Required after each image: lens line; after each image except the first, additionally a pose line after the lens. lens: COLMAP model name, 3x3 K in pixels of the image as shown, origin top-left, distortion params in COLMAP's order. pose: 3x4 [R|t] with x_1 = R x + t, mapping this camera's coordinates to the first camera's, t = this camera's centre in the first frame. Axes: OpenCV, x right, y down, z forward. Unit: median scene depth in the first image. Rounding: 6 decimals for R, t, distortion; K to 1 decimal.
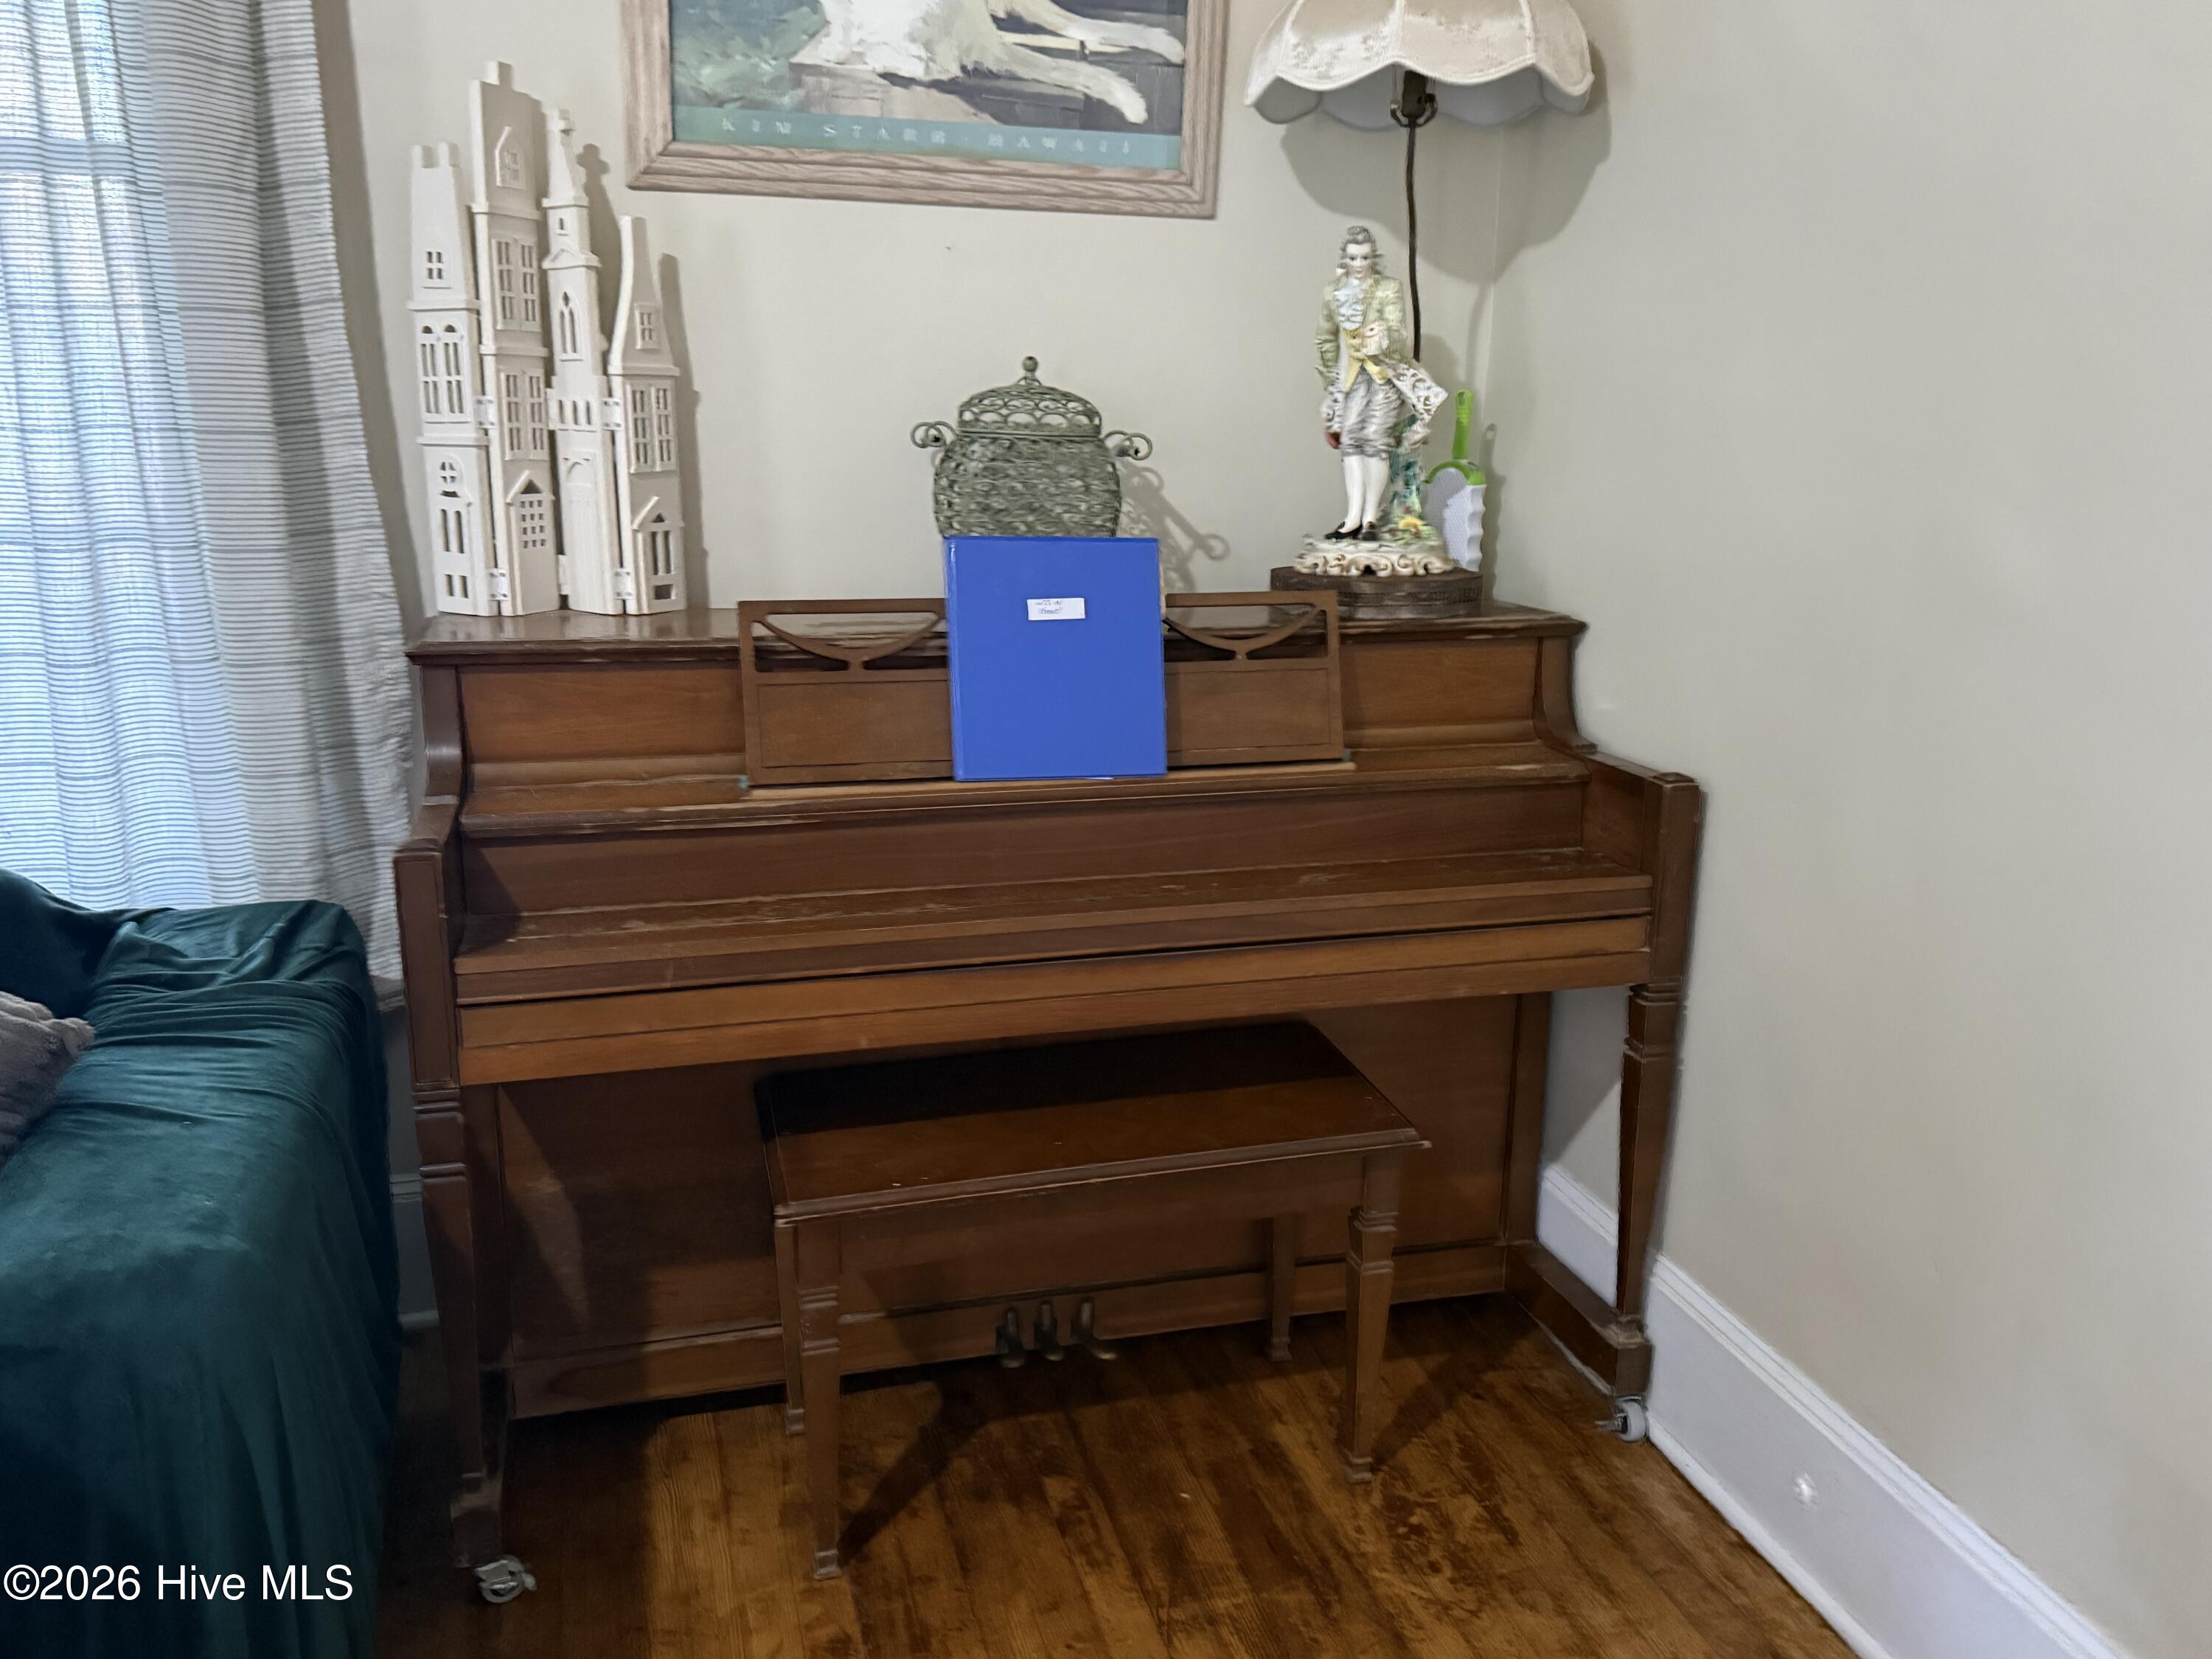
lens RADIAL K [[1758.6, 0, 1111.1], [0, 1758.6, 798.6], [0, 0, 1]] dist [0.014824, -0.001903]
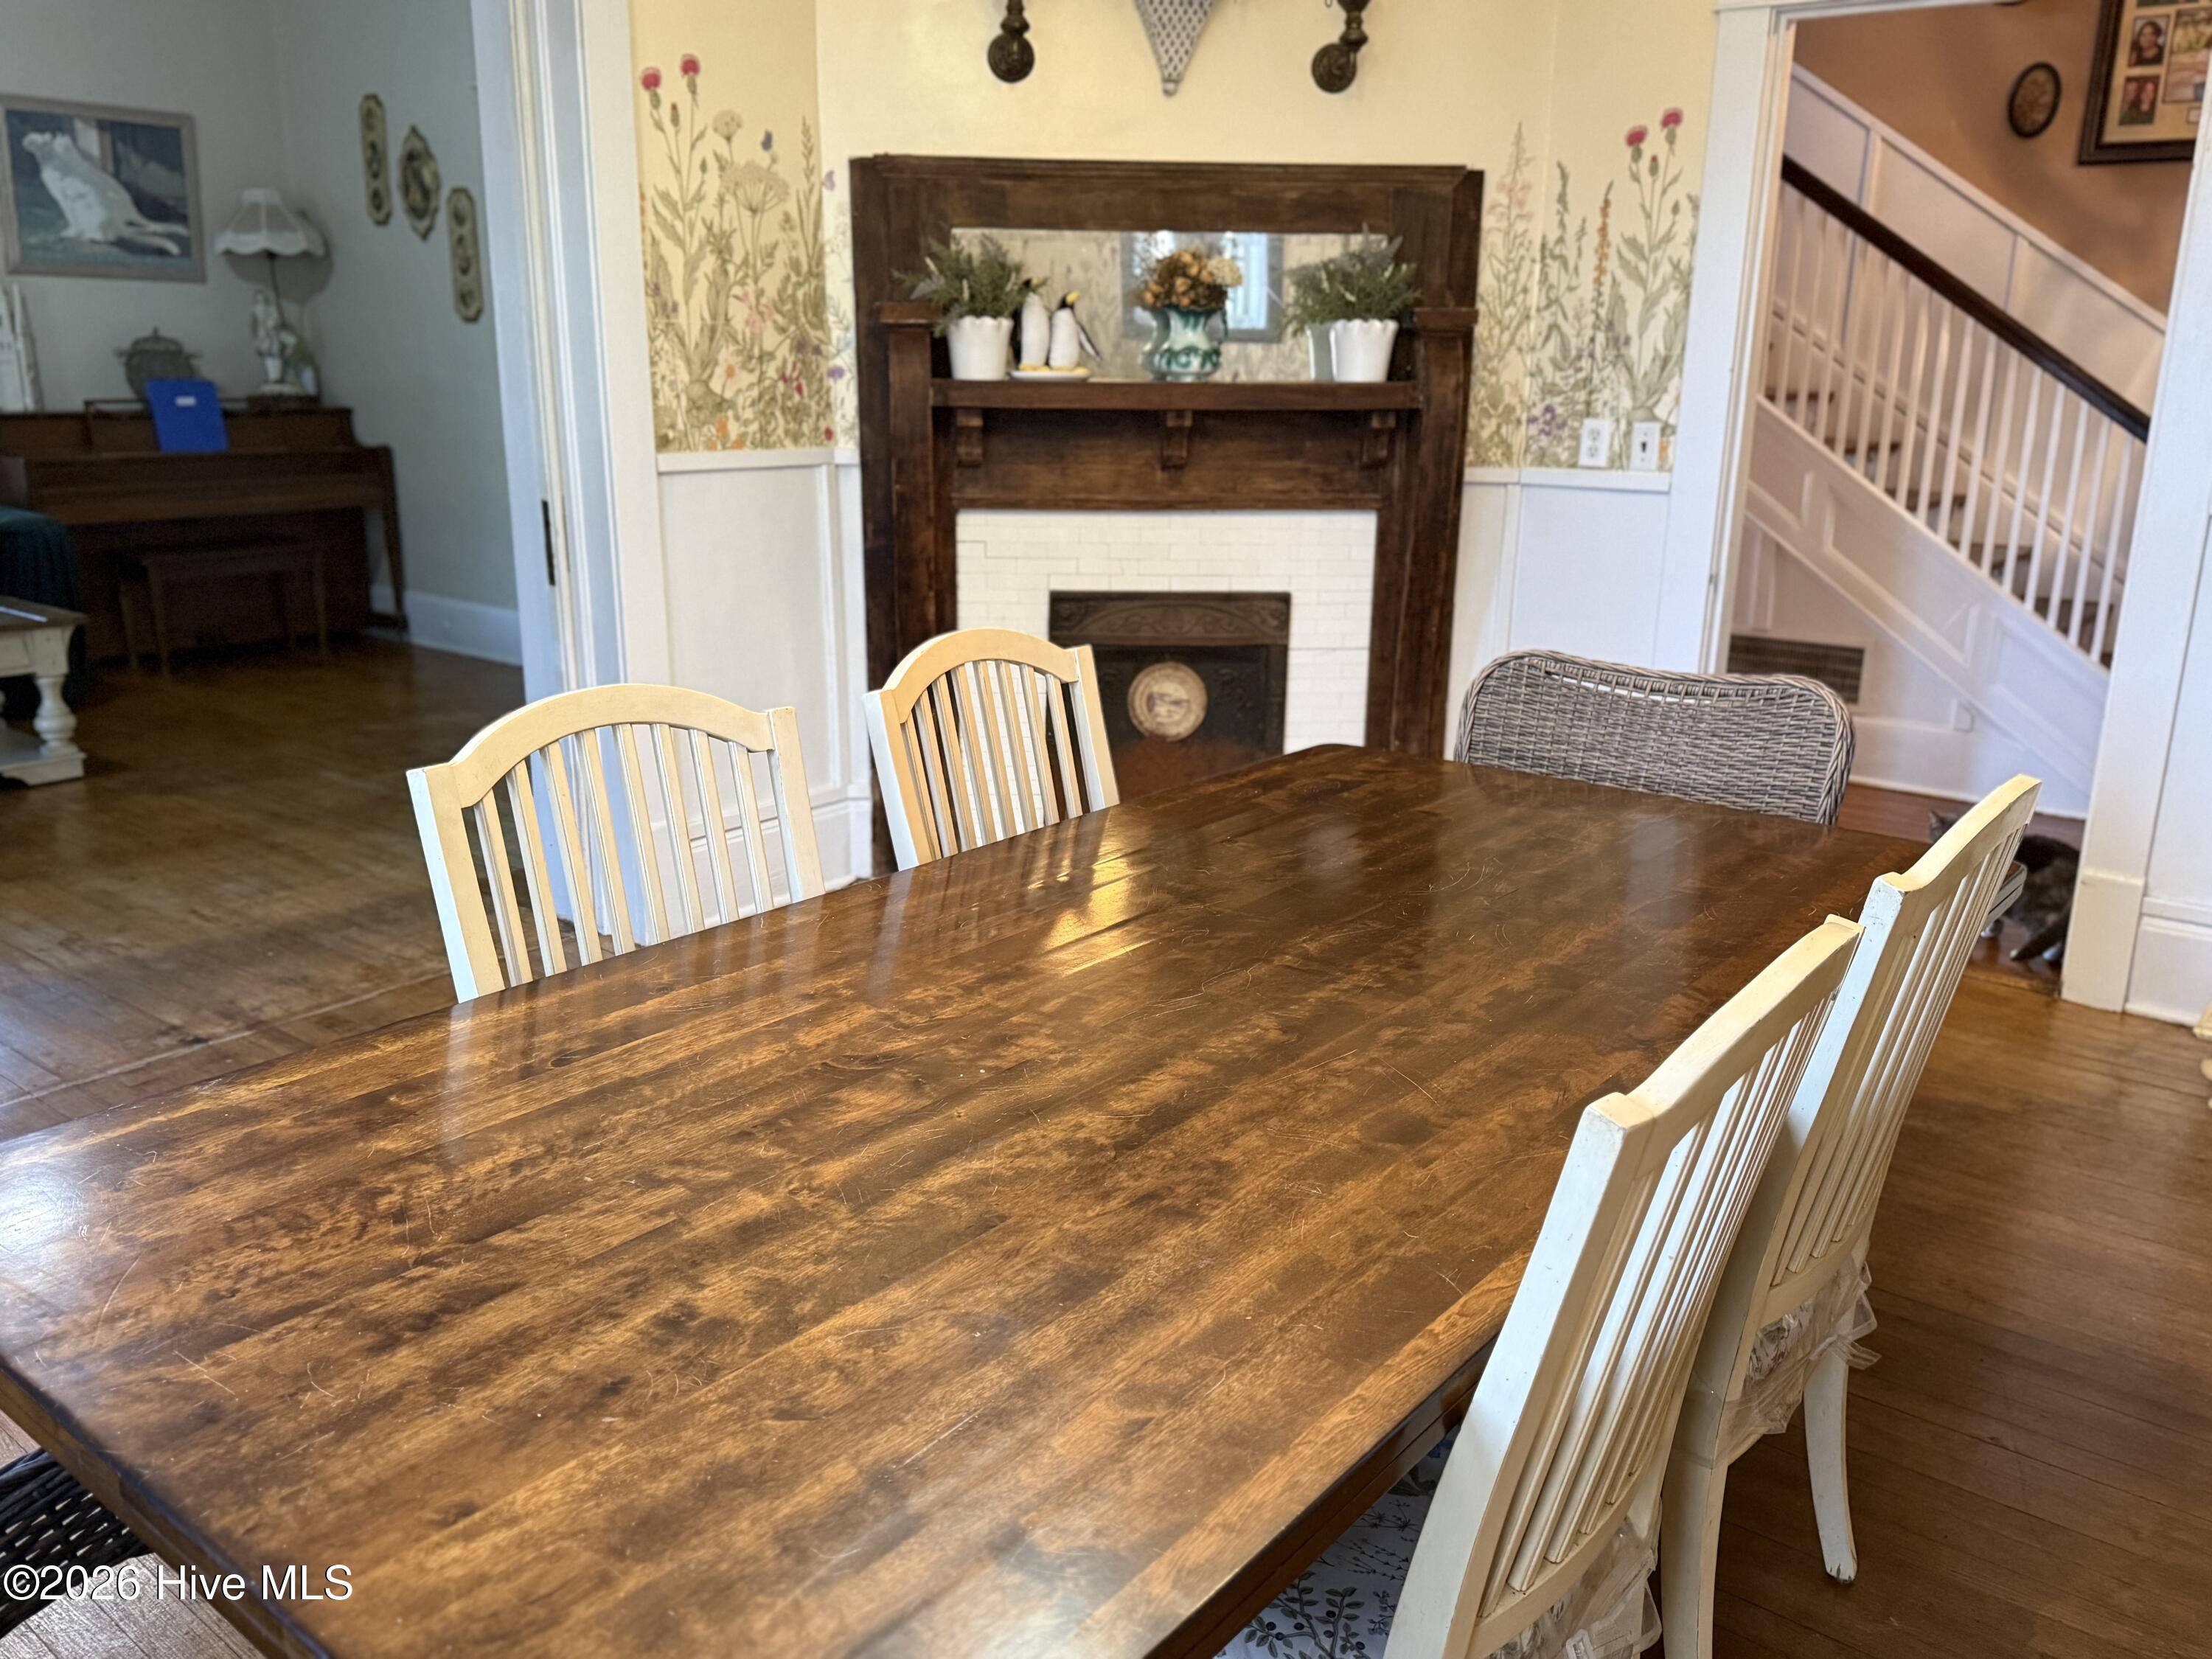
lens RADIAL K [[1758.6, 0, 1111.1], [0, 1758.6, 798.6], [0, 0, 1]] dist [0.014824, -0.001903]
pose [[0.818242, -0.149649, 0.555055, -0.533488], [0.138981, 0.988377, 0.061596, 0.638558], [-0.557822, 0.026742, 0.829530, -2.614167]]
